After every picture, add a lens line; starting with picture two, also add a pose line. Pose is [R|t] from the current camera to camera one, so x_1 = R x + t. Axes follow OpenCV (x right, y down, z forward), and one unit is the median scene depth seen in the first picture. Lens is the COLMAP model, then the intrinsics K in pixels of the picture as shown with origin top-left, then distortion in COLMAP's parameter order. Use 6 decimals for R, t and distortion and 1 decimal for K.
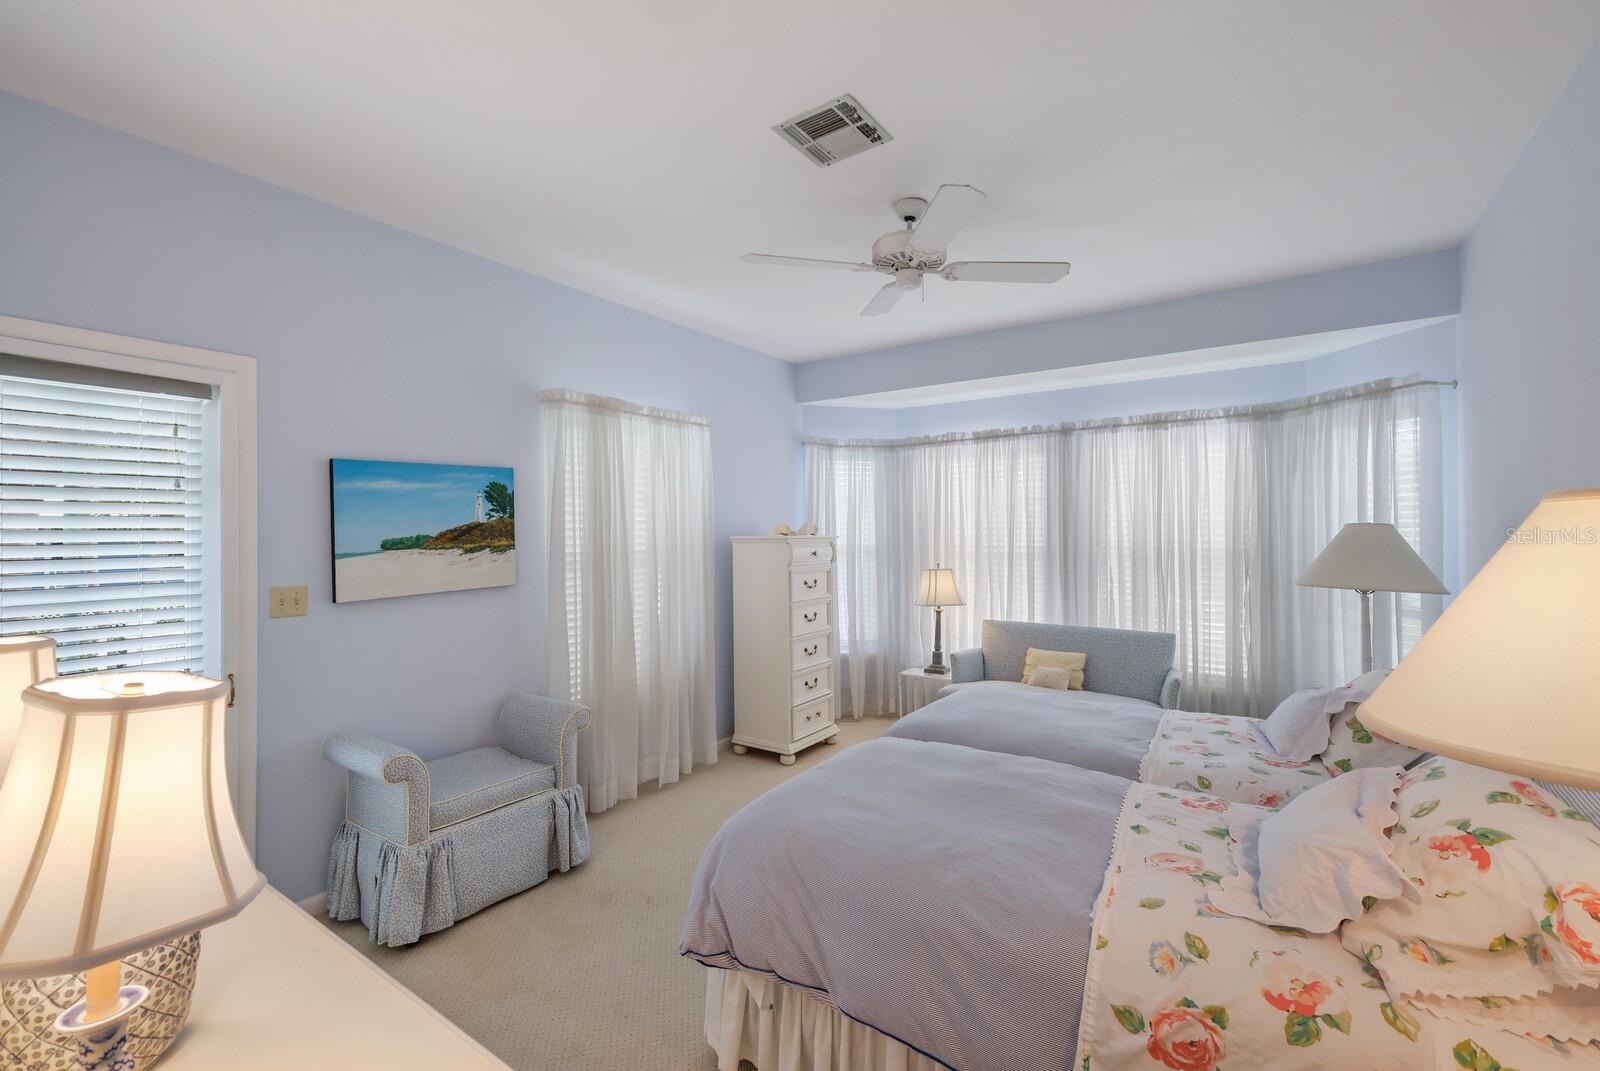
lens RADIAL K [[691.1, 0, 802.6], [0, 691.1, 548.9], [0, 0, 1]] dist [0.011217, 0.000318]
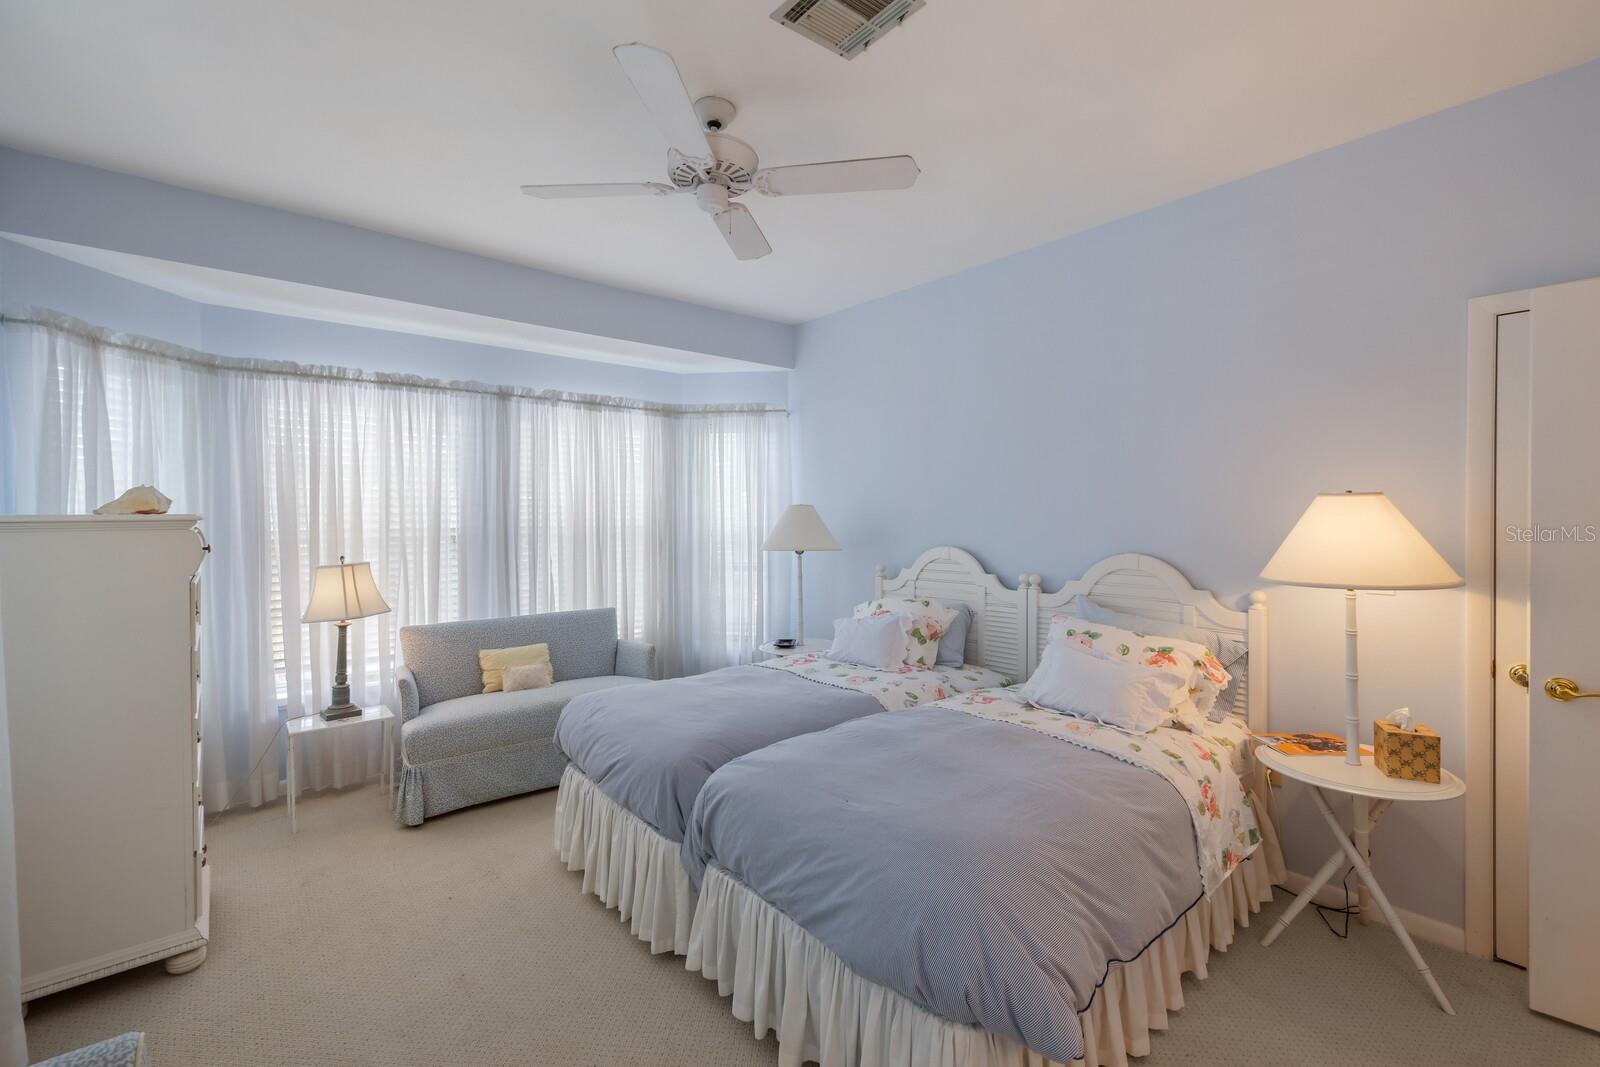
lens RADIAL K [[691.1, 0, 802.6], [0, 691.1, 546.9], [0, 0, 1]] dist [0.011217, 0.000318]
pose [[0.264670, -0.046068, 0.963238, -0.368490], [0.024472, 0.998857, 0.041047, -0.006073], [-0.964029, 0.012709, 0.265495, 0.408130]]
